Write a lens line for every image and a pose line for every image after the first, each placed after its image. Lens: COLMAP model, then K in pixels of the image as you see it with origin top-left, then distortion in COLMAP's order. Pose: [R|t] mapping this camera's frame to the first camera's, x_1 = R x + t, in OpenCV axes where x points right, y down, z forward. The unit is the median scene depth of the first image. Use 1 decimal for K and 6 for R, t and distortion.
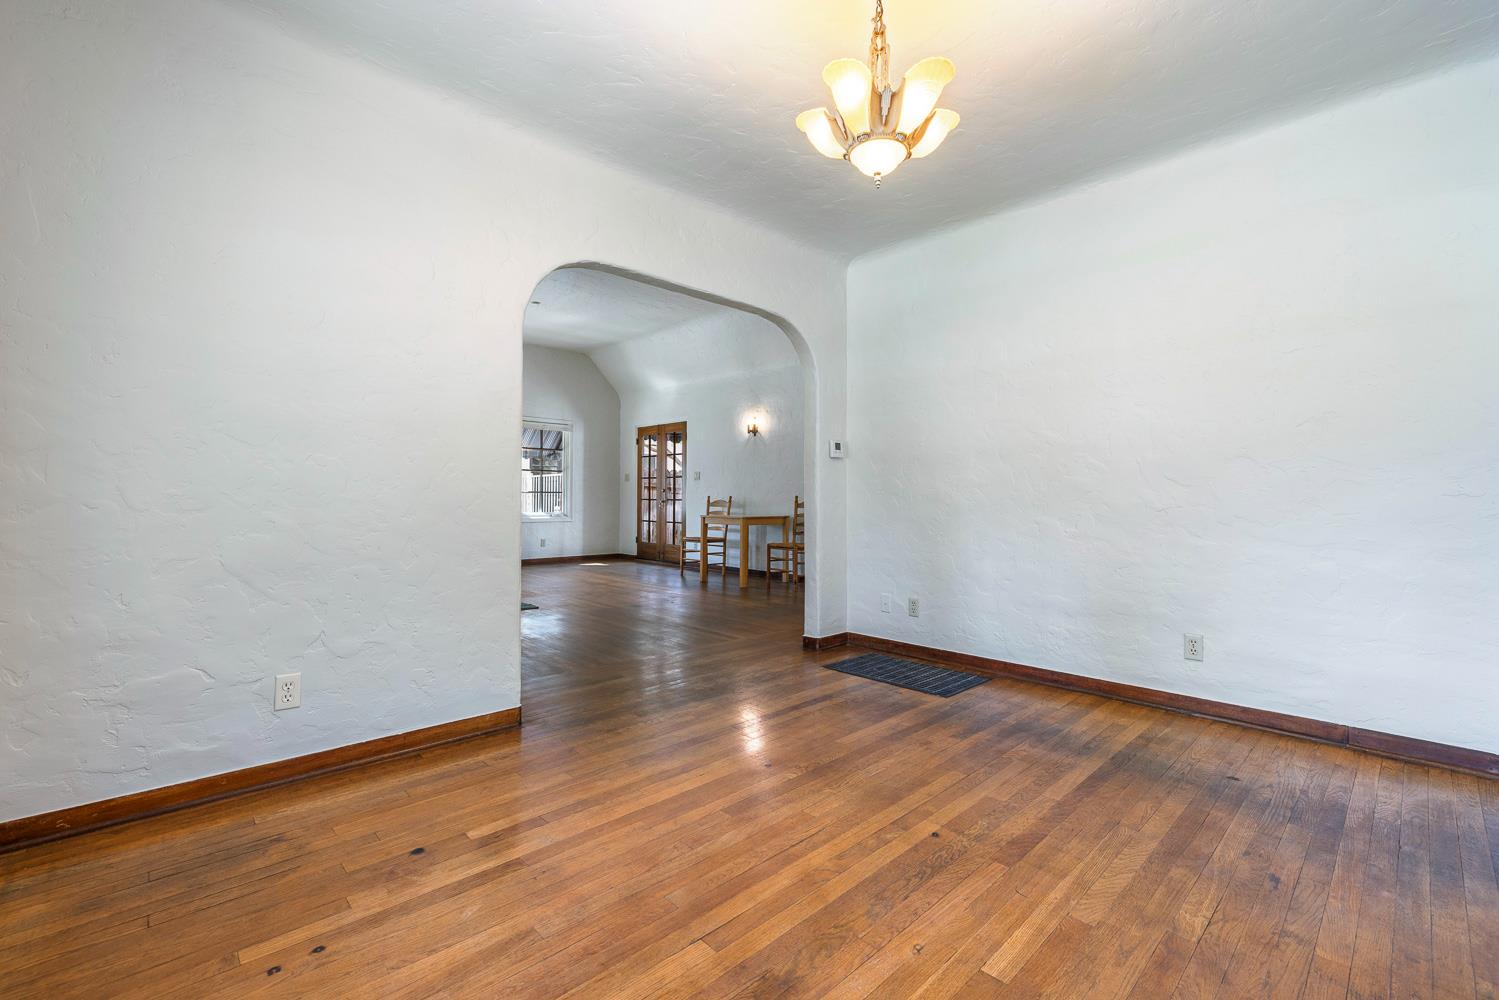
lens RADIAL K [[639.5, 0, 748.6], [0, 639.5, 494.8], [0, 0, 1]] dist [-0.000529, -0.000115]
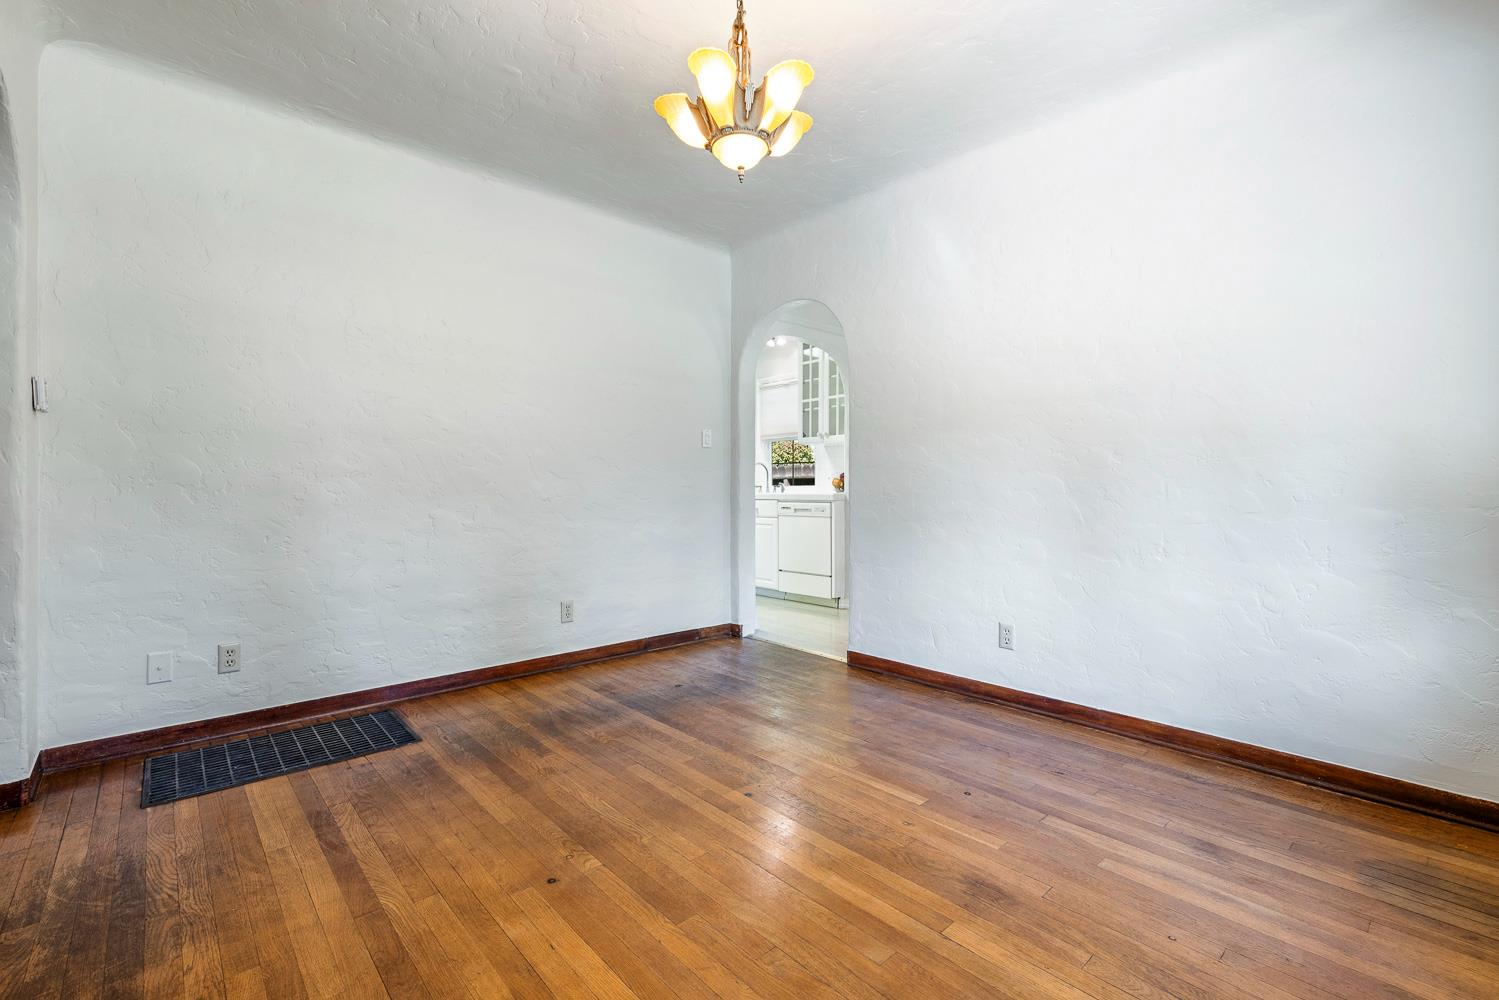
lens RADIAL K [[655.4, 0, 752.3], [0, 655.4, 491.3], [0, 0, 1]] dist [0.000497, -0.000070]
pose [[0.026034, -0.009347, 0.999617, -0.693525], [-0.004193, 0.999946, 0.009459, -0.004475], [-0.999652, -0.004438, 0.025994, 0.798063]]
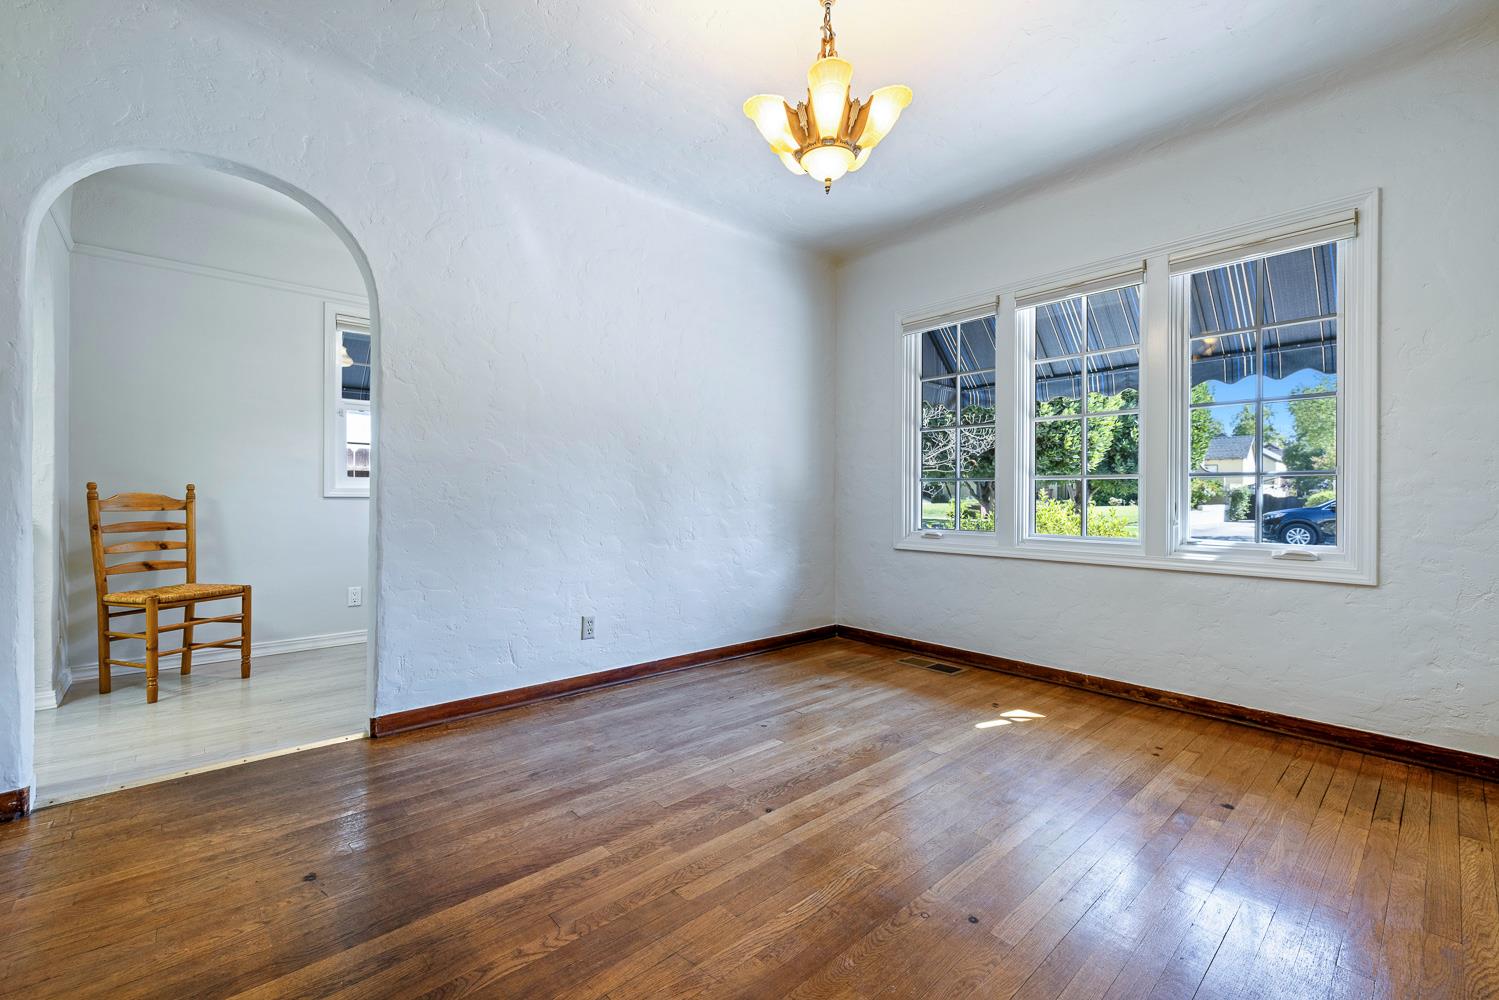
lens RADIAL K [[629.7, 0, 748.0], [0, 629.7, 493.5], [0, 0, 1]] dist [-0.000644, 0.000117]
pose [[-0.999422, -0.011317, 0.032067, 0.246743], [-0.011572, 0.999903, -0.007773, 0.010691], [-0.031976, -0.008140, -0.999455, 1.695276]]
